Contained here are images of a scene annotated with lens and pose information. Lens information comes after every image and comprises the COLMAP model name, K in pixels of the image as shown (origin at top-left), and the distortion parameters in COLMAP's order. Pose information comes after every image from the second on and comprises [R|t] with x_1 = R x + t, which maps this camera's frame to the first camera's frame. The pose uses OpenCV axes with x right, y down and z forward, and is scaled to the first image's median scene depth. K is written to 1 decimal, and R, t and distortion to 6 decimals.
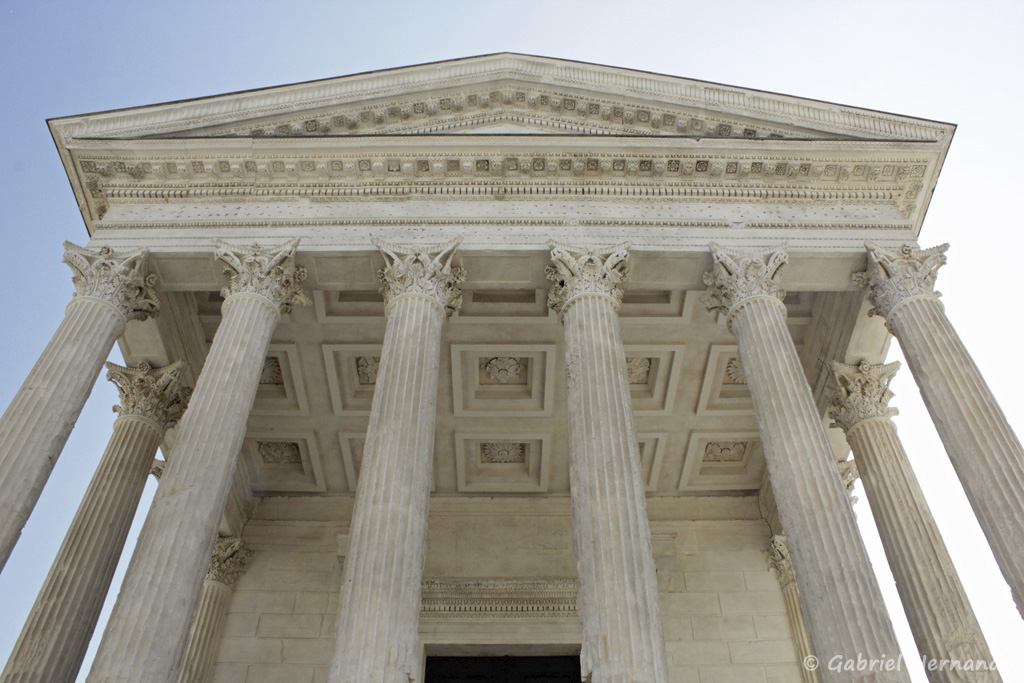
lens RADIAL K [[849.7, 0, 530.4], [0, 849.7, 339.0], [0, 0, 1]] dist [-0.170616, 0.154422]
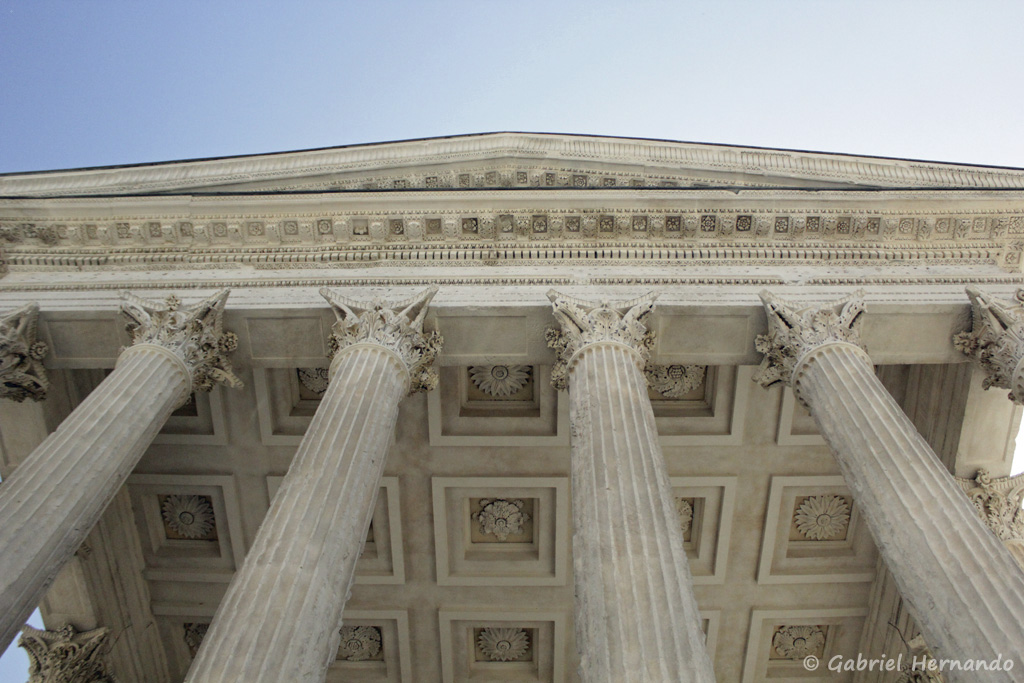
lens RADIAL K [[909.0, 0, 530.4], [0, 909.0, 336.6], [0, 0, 1]] dist [-0.159908, 0.159262]
pose [[0.999397, -0.010348, -0.033133, 0.028601], [-0.000436, 0.950717, -0.310059, 0.163210], [0.034709, 0.309886, 0.950140, 0.214034]]
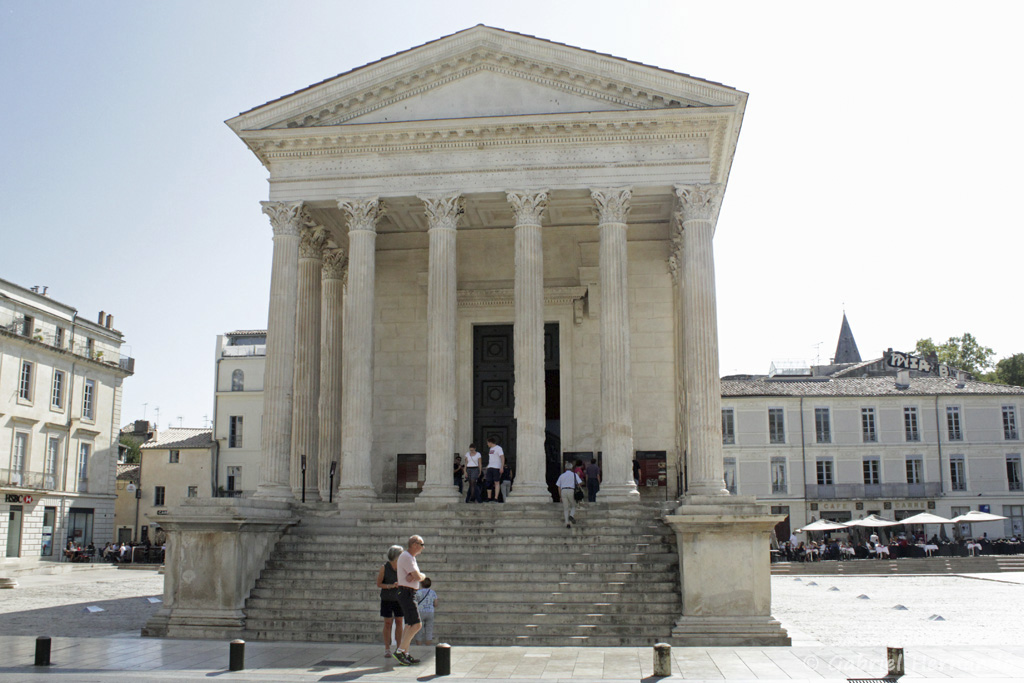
lens RADIAL K [[909.0, 0, 530.4], [0, 909.0, 336.6], [0, 0, 1]] dist [-0.159908, 0.159262]
pose [[0.994386, -0.017010, -0.104436, 0.265444], [0.075336, 0.806884, 0.585886, -0.969262], [0.074302, -0.590465, 0.803636, -0.787705]]
